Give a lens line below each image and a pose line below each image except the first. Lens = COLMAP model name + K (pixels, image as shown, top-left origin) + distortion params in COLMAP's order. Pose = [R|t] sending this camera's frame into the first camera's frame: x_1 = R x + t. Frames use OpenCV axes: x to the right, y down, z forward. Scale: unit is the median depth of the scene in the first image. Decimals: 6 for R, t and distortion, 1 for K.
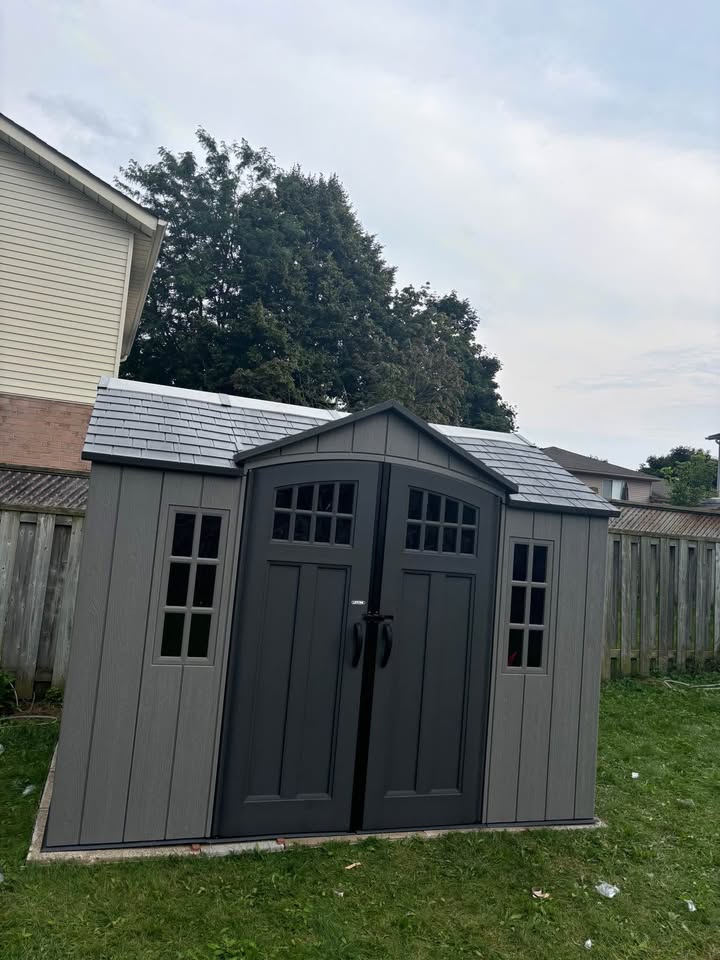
lens RADIAL K [[661.2, 0, 358.3], [0, 661.2, 481.1], [0, 0, 1]] dist [0.044830, -0.041974]
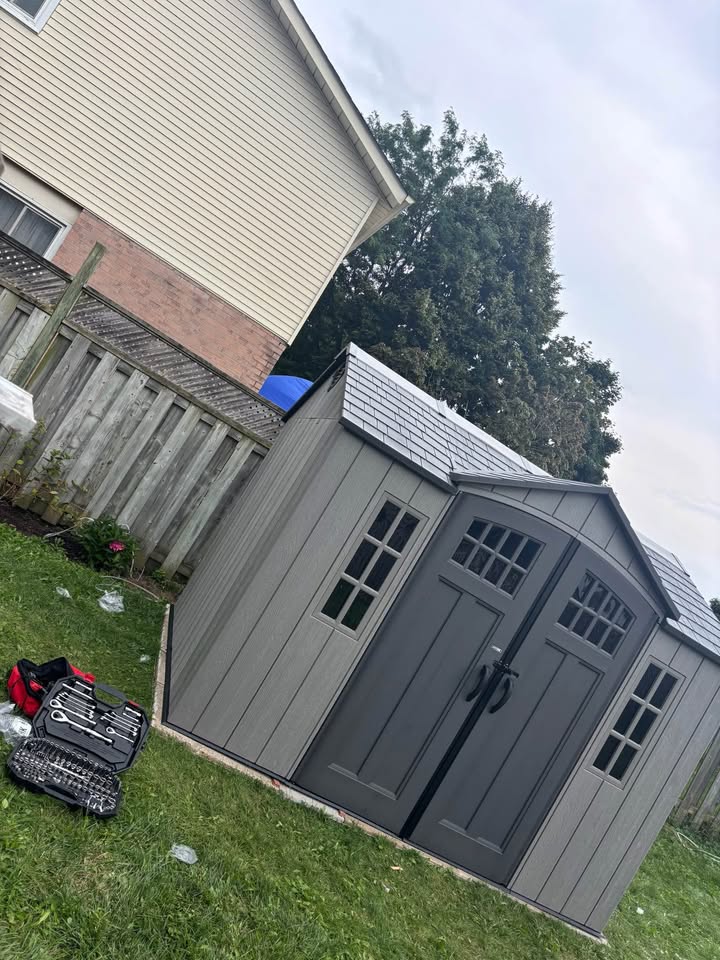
lens RADIAL K [[661.2, 0, 358.7], [0, 661.2, 476.4], [0, 0, 1]] dist [0.044830, -0.041974]
pose [[0.895523, 0.436158, -0.088350, -0.209178], [-0.435241, 0.899800, 0.030411, 0.000180], [0.092761, 0.011219, 0.995625, -0.075021]]
